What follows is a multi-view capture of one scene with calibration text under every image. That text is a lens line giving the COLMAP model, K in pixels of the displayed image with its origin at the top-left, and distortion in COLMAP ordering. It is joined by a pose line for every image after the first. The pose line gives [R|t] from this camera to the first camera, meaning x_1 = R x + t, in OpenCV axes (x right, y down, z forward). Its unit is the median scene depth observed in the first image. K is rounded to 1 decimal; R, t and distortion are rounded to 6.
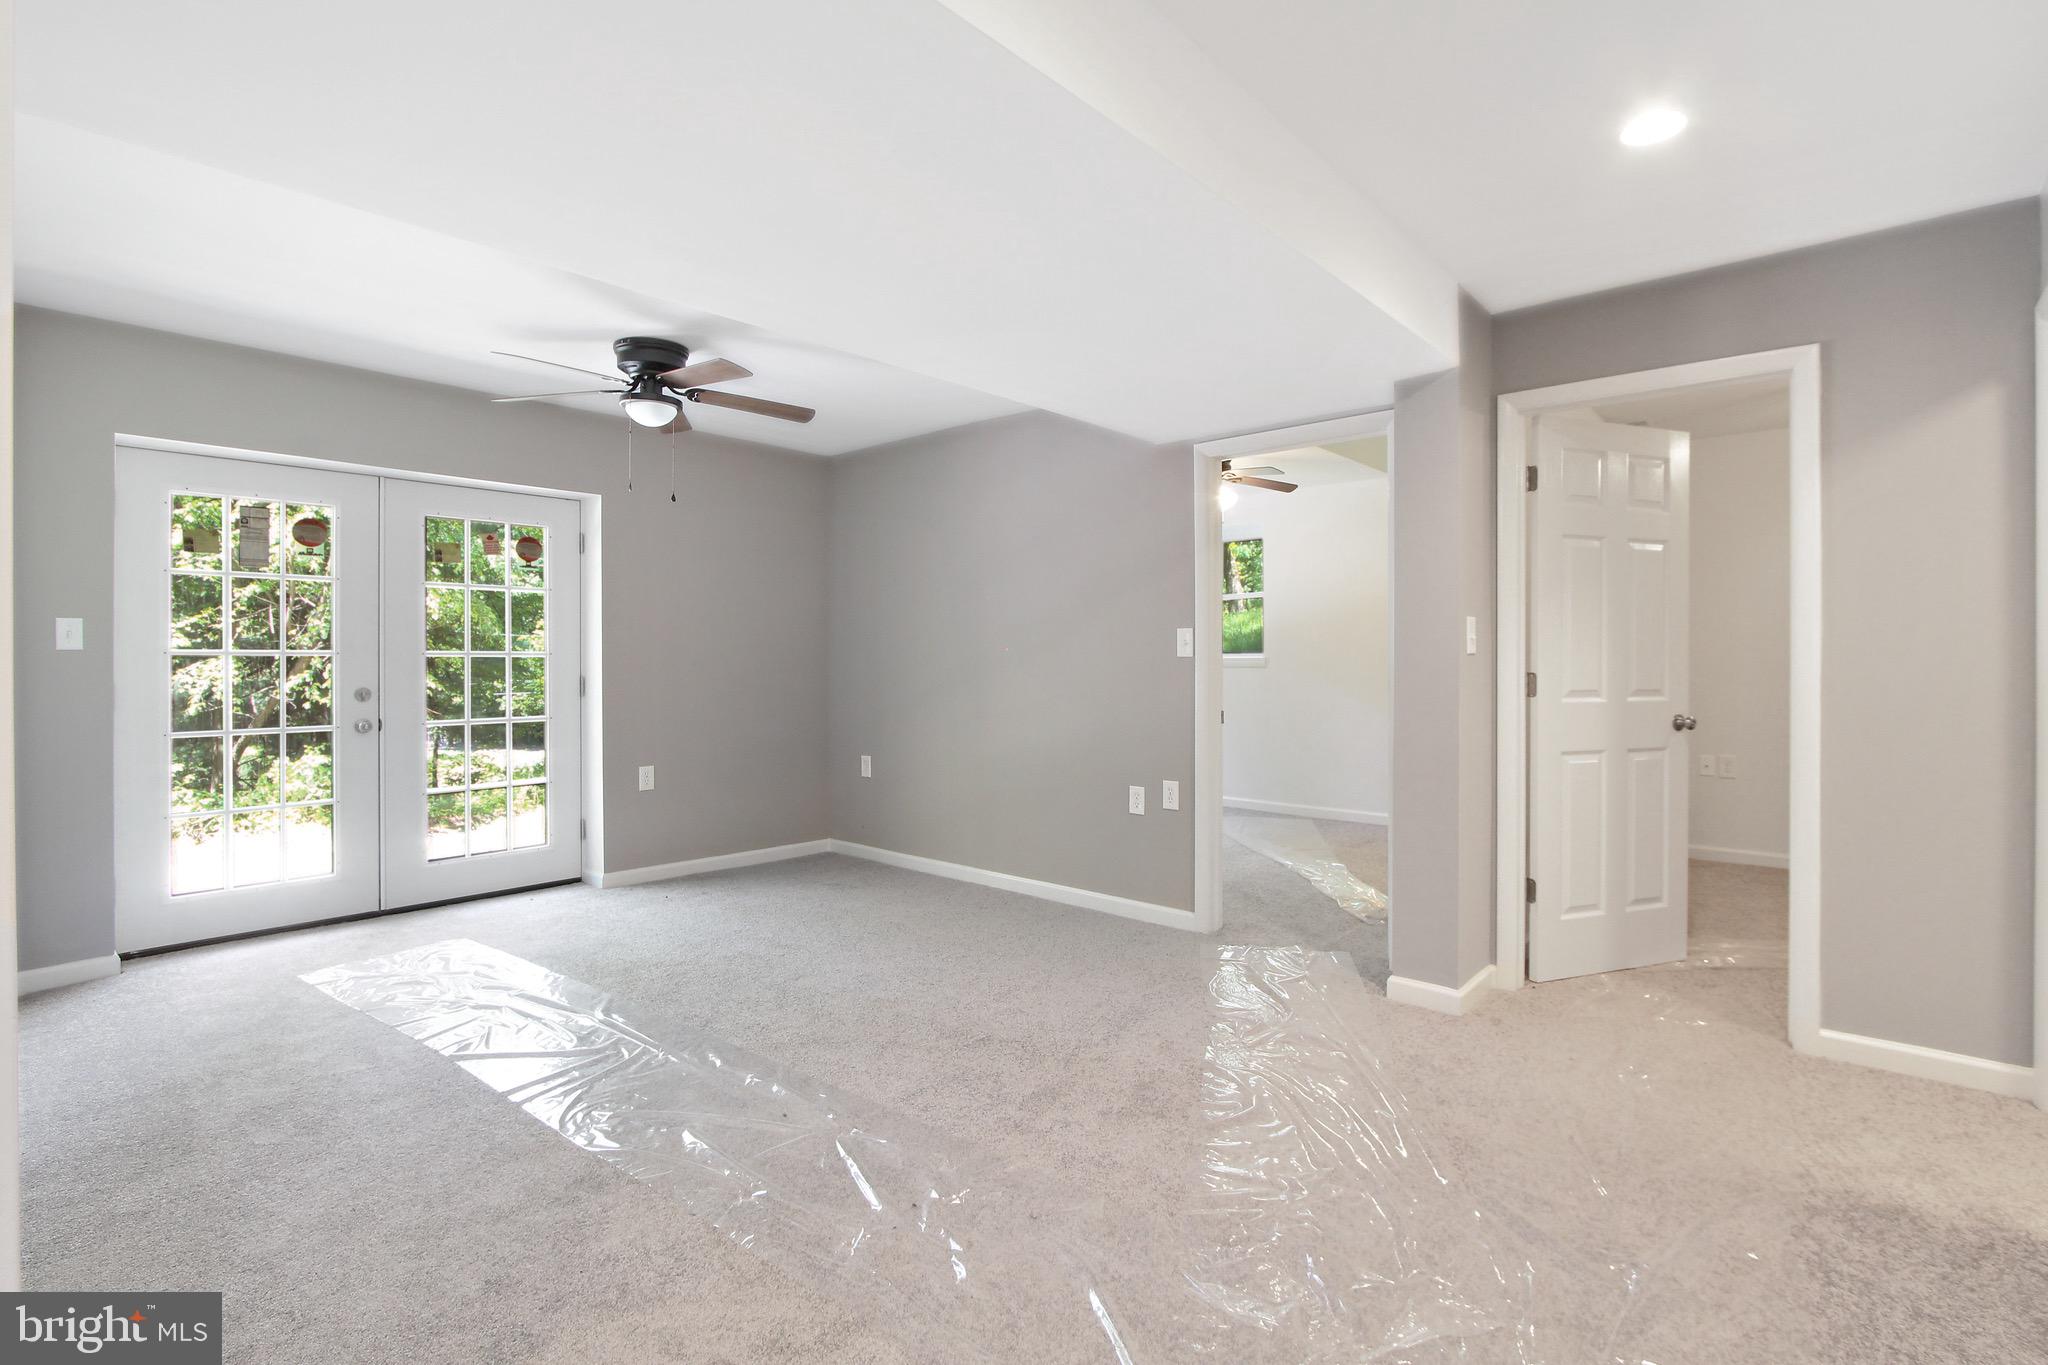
lens RADIAL K [[939.9, 0, 1021.1], [0, 939.9, 672.1], [0, 0, 1]] dist [-0.015127, 0.000152]
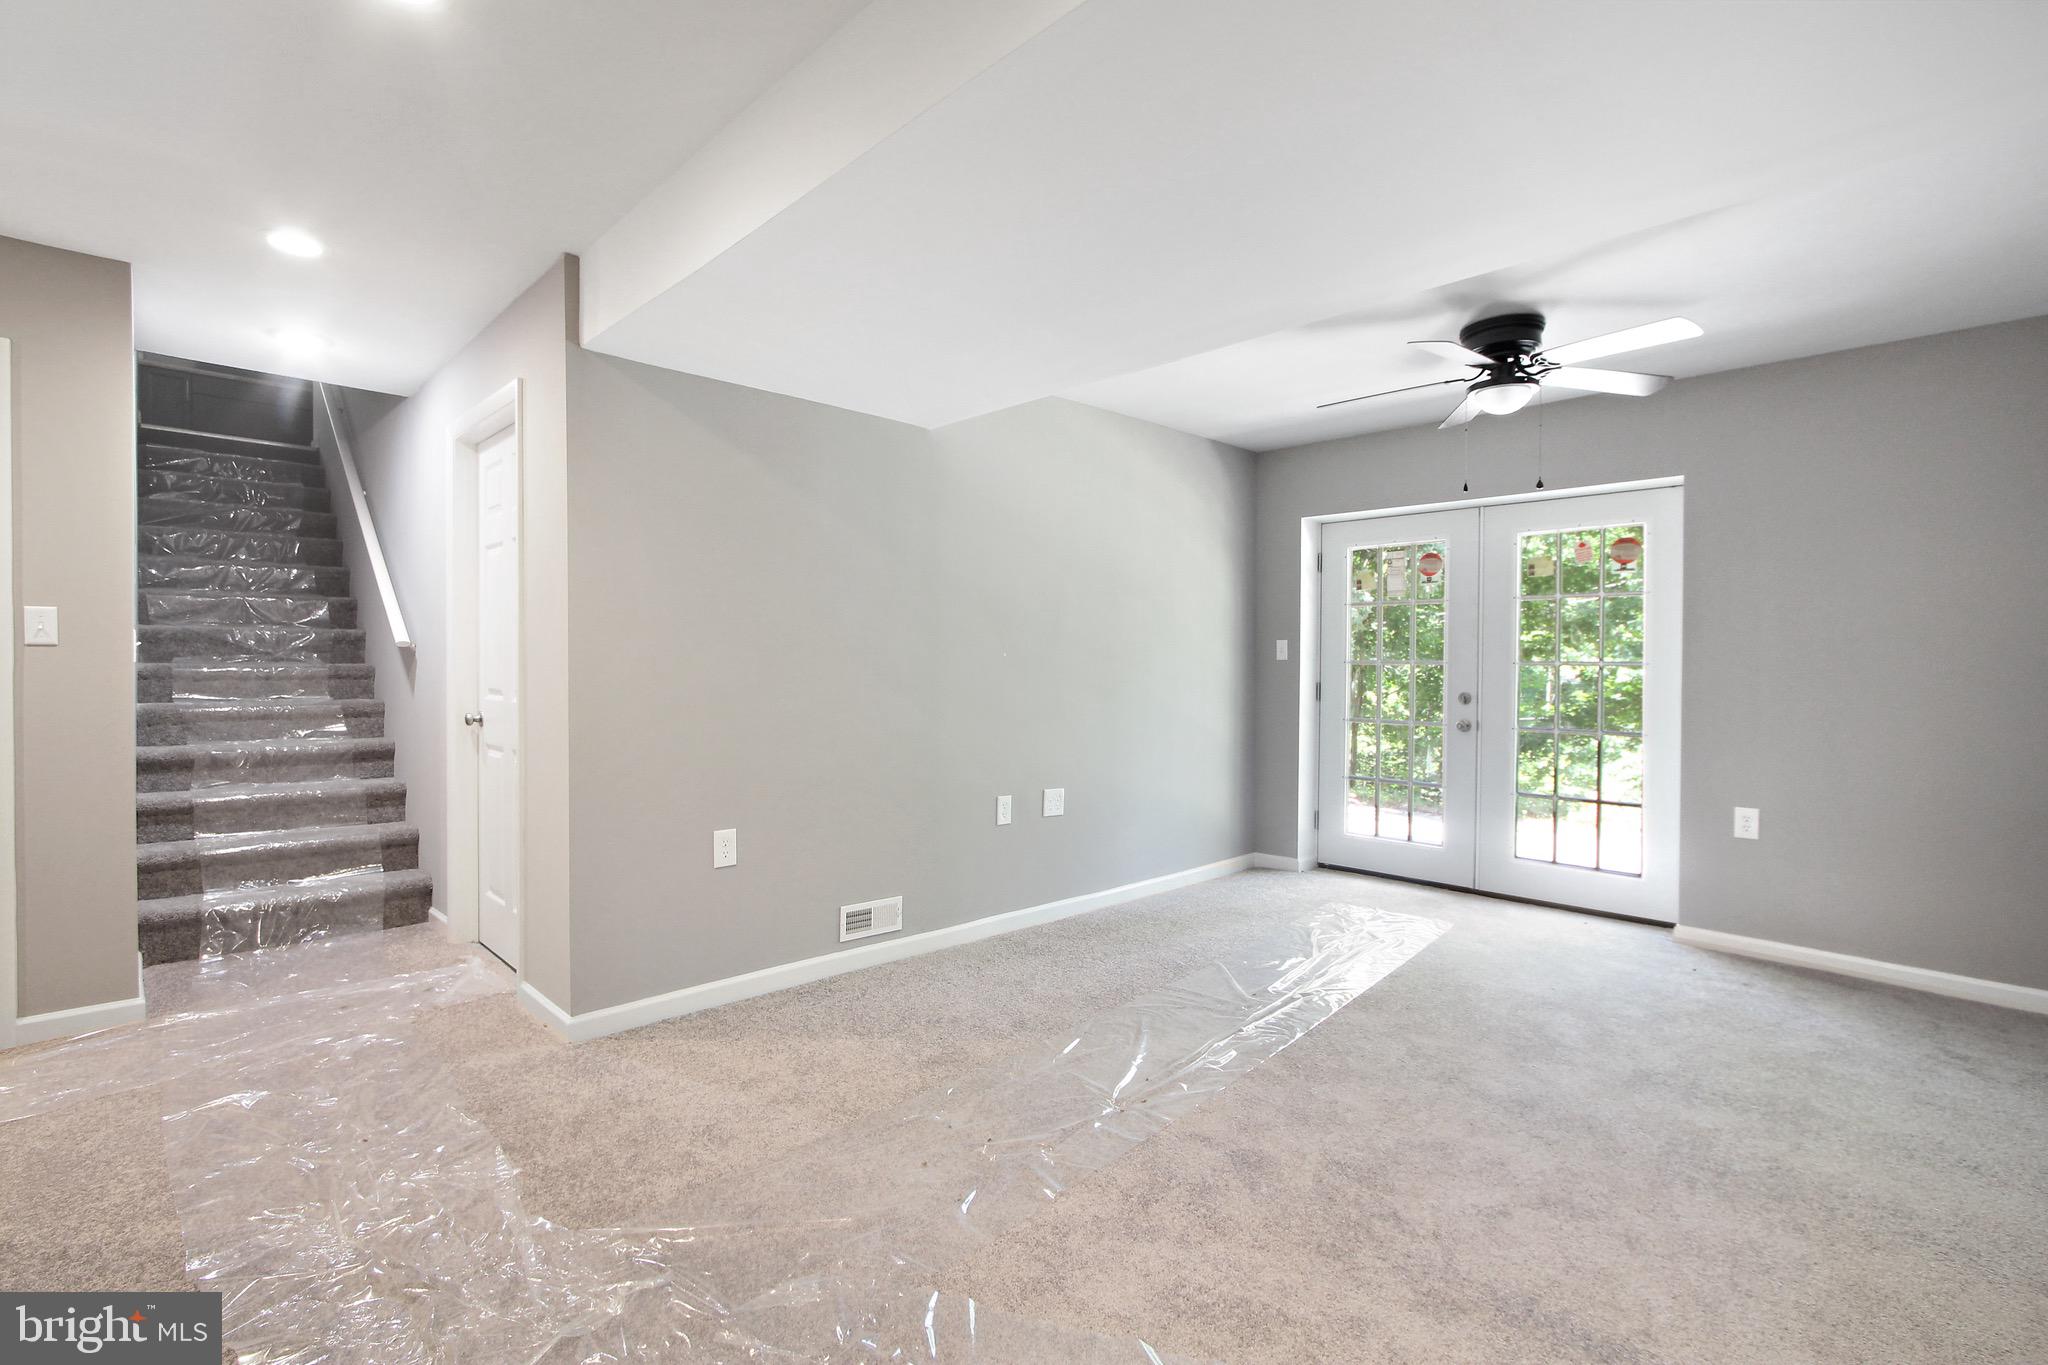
lens RADIAL K [[939.9, 0, 1021.1], [0, 939.9, 672.1], [0, 0, 1]] dist [-0.015127, 0.000152]
pose [[-0.078068, 0.009650, -0.996901, 0.498866], [-0.020974, 0.999716, 0.011320, -0.010372], [0.996727, 0.021793, -0.077843, 0.538731]]
